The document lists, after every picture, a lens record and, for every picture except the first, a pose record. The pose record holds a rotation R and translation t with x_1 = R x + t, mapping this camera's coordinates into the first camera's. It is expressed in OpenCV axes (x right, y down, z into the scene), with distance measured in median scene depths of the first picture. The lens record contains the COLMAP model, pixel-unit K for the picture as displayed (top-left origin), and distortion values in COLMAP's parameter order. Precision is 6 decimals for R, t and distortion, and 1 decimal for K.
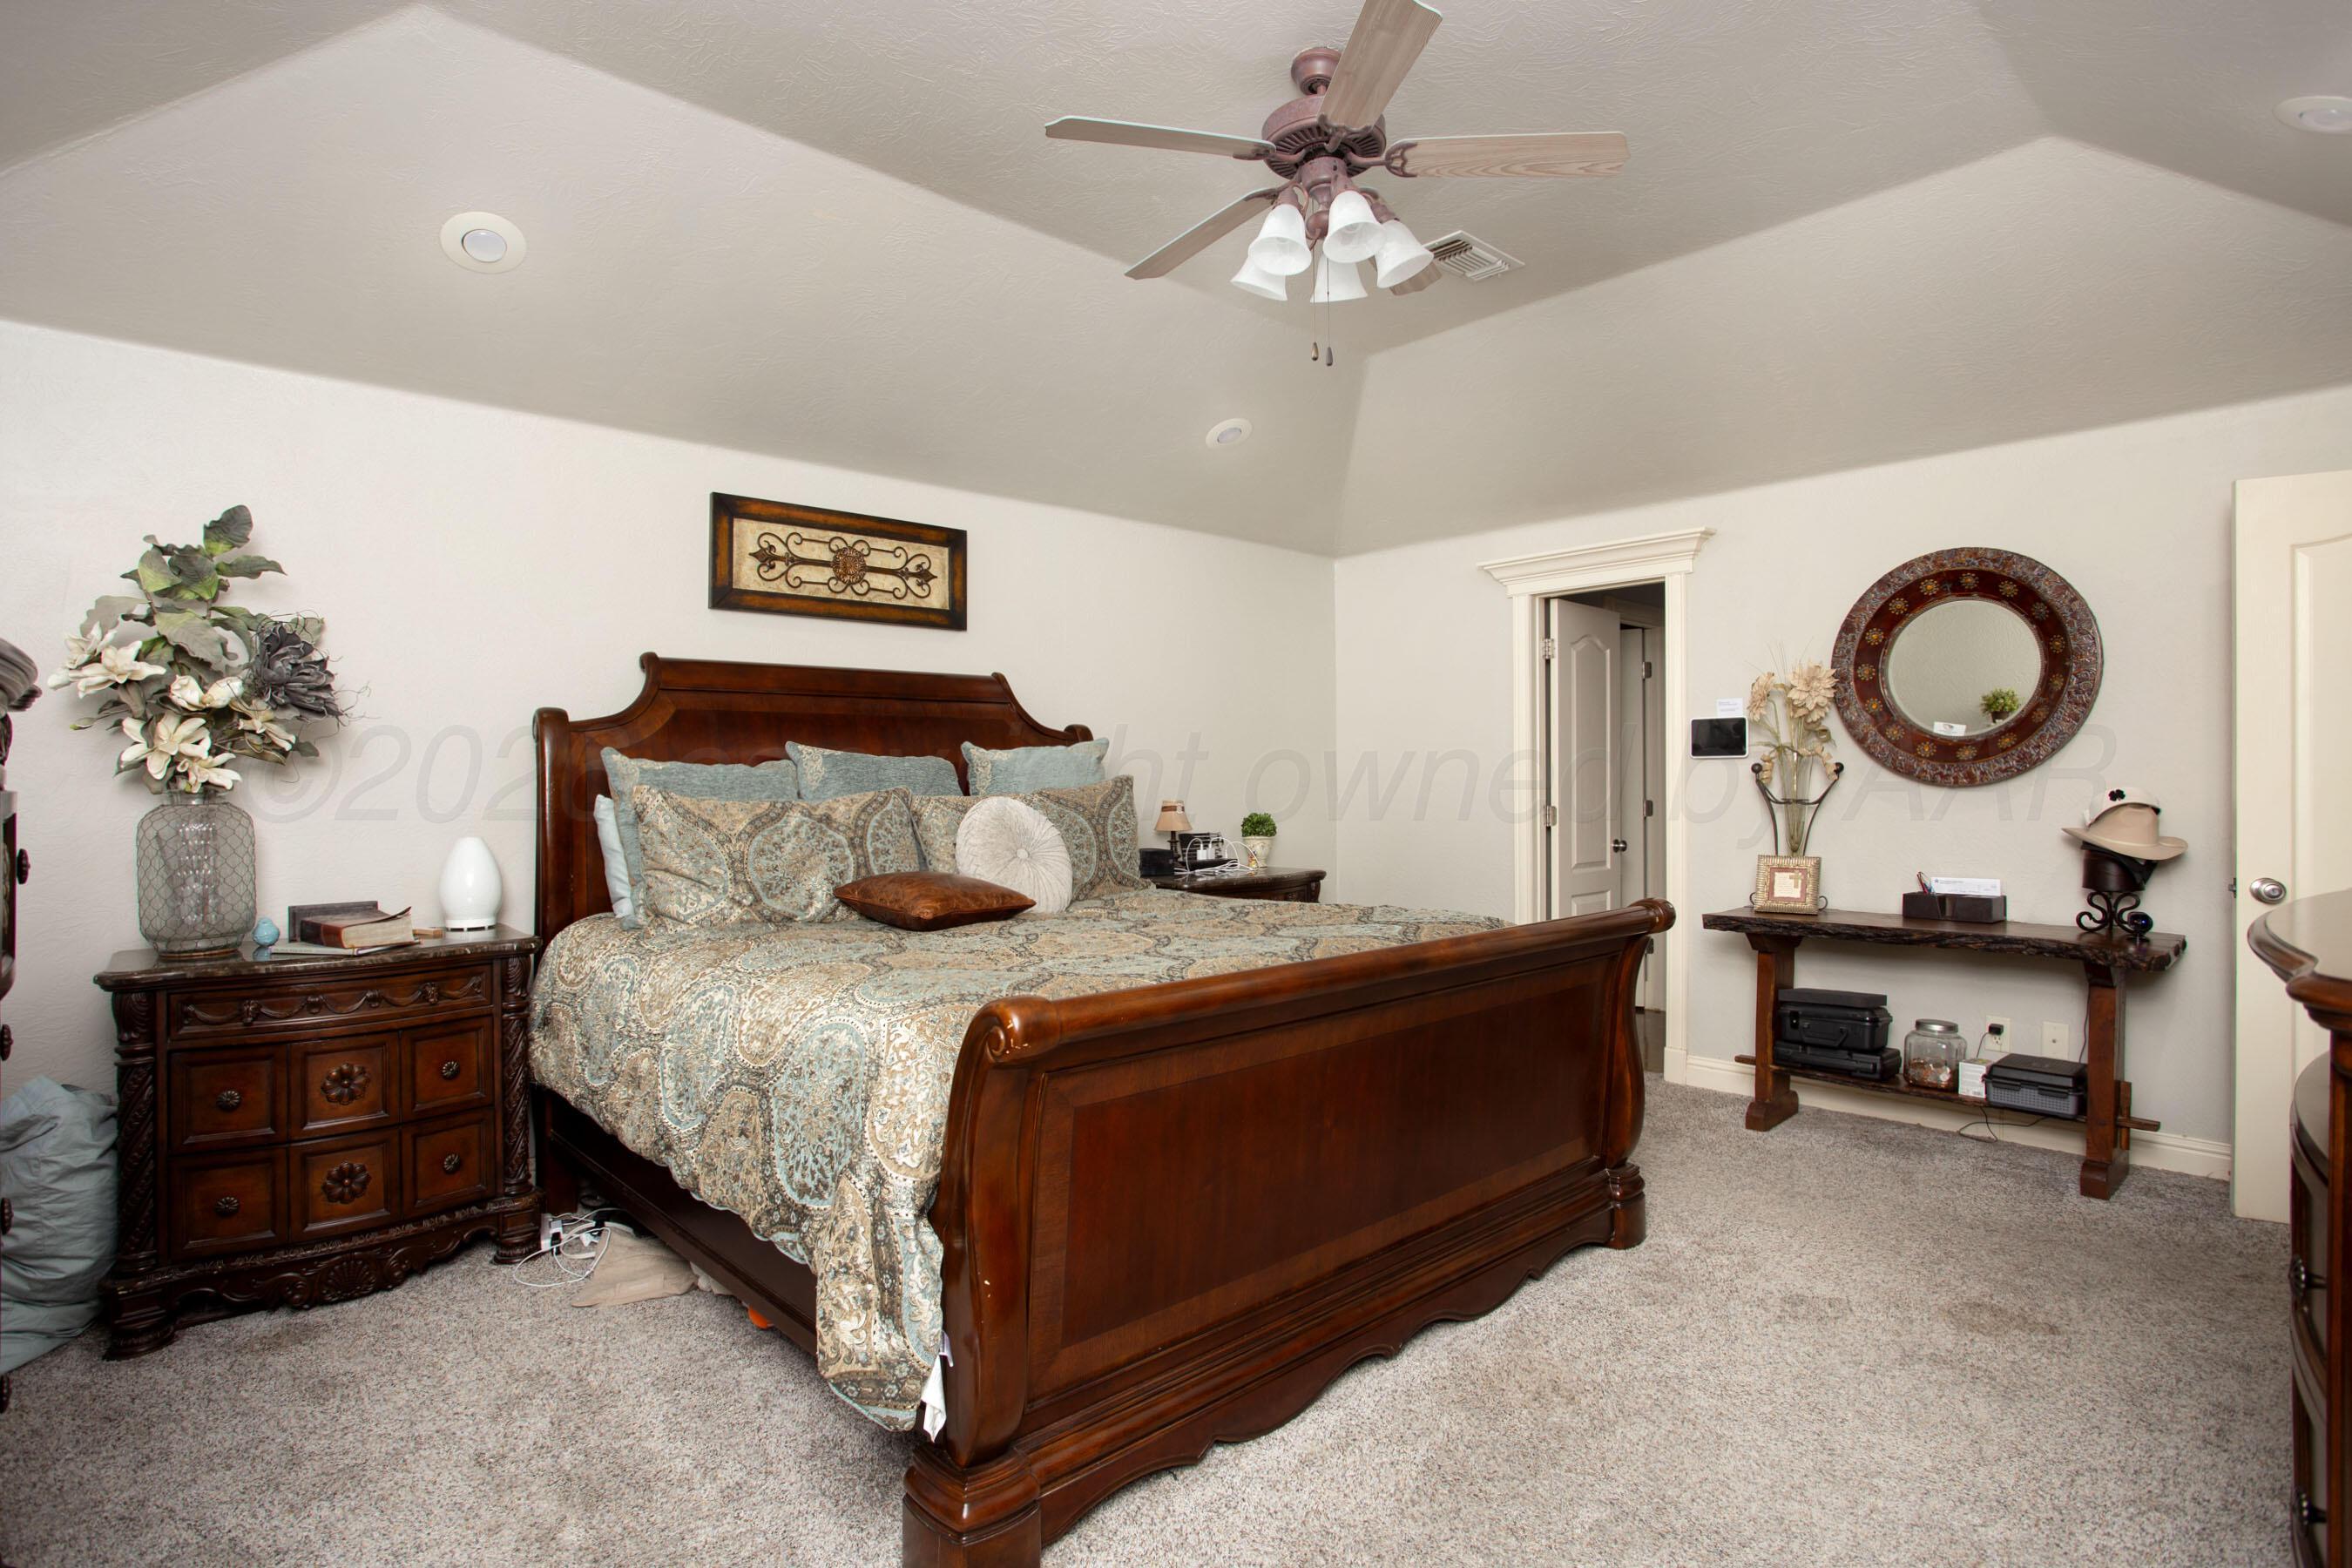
lens RADIAL K [[1197.1, 0, 1187.9], [0, 1197.1, 777.6], [0, 0, 1]] dist [-0.023416, 0.005542]
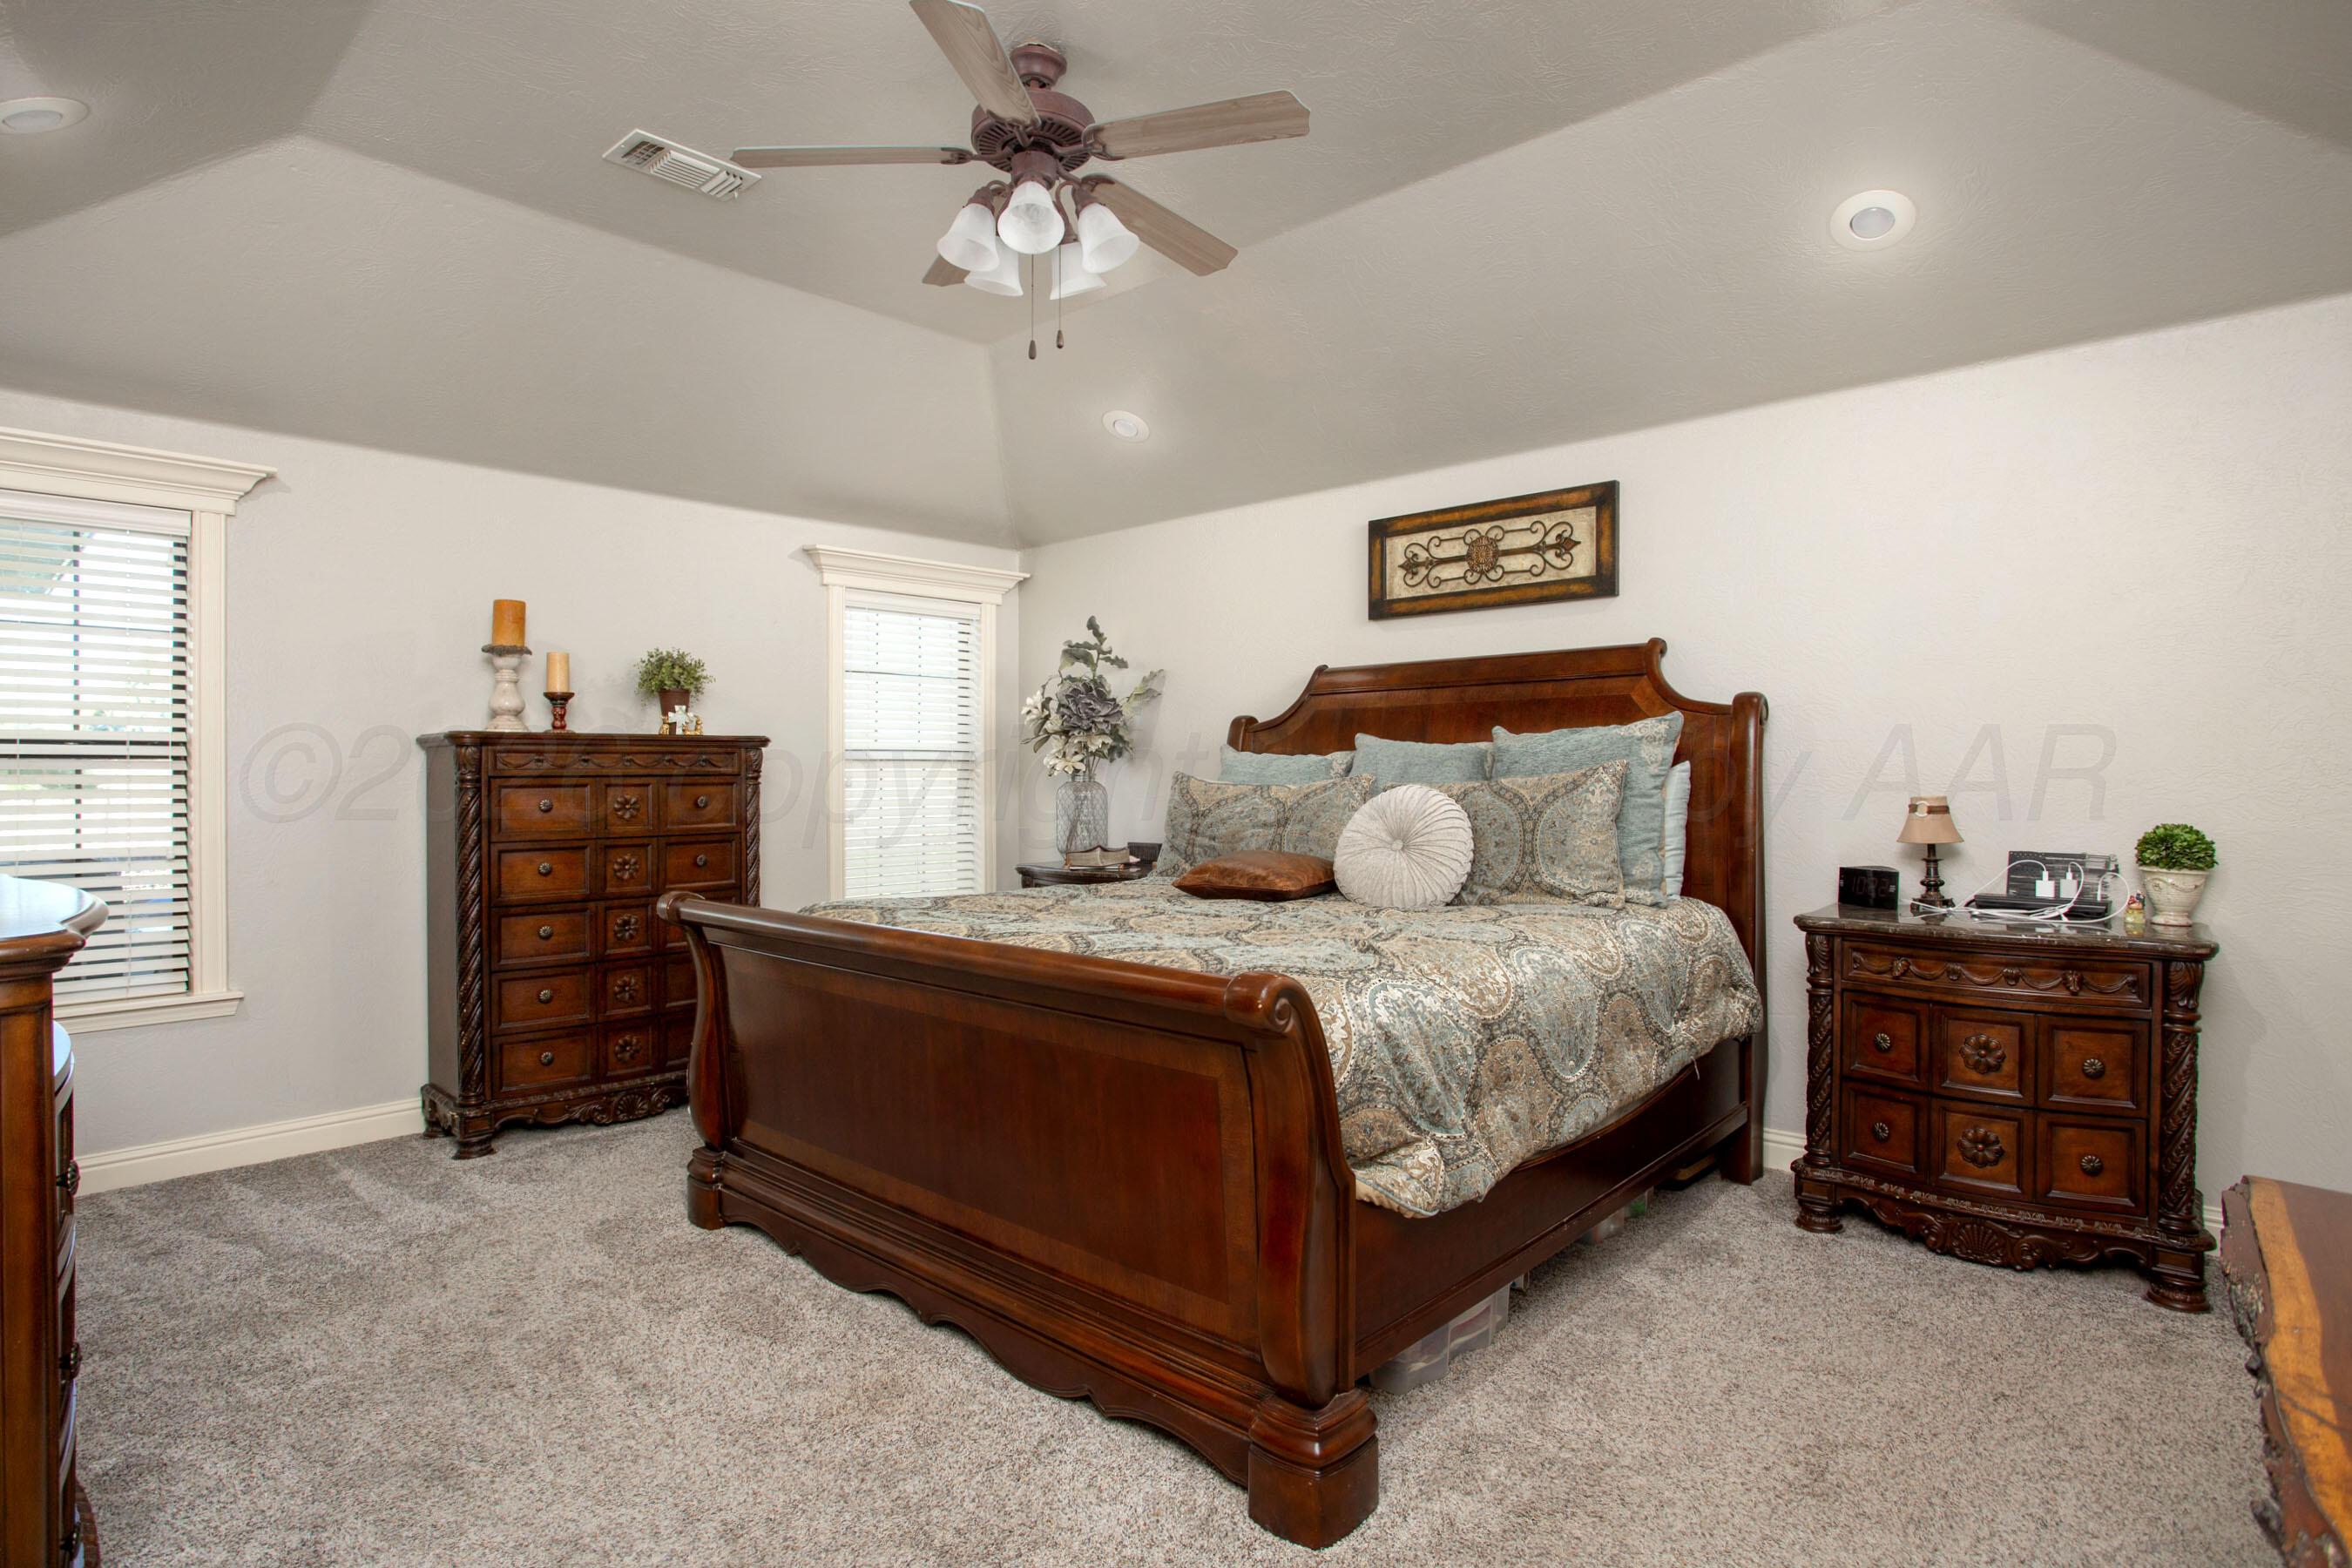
lens RADIAL K [[1197.1, 0, 1188.4], [0, 1197.1, 787.6], [0, 0, 1]] dist [-0.023416, 0.005542]
pose [[0.113583, 0.023430, -0.993252, 0.681858], [0.007464, 0.999674, 0.024435, -0.006370], [0.993501, -0.010189, 0.113371, 0.618134]]
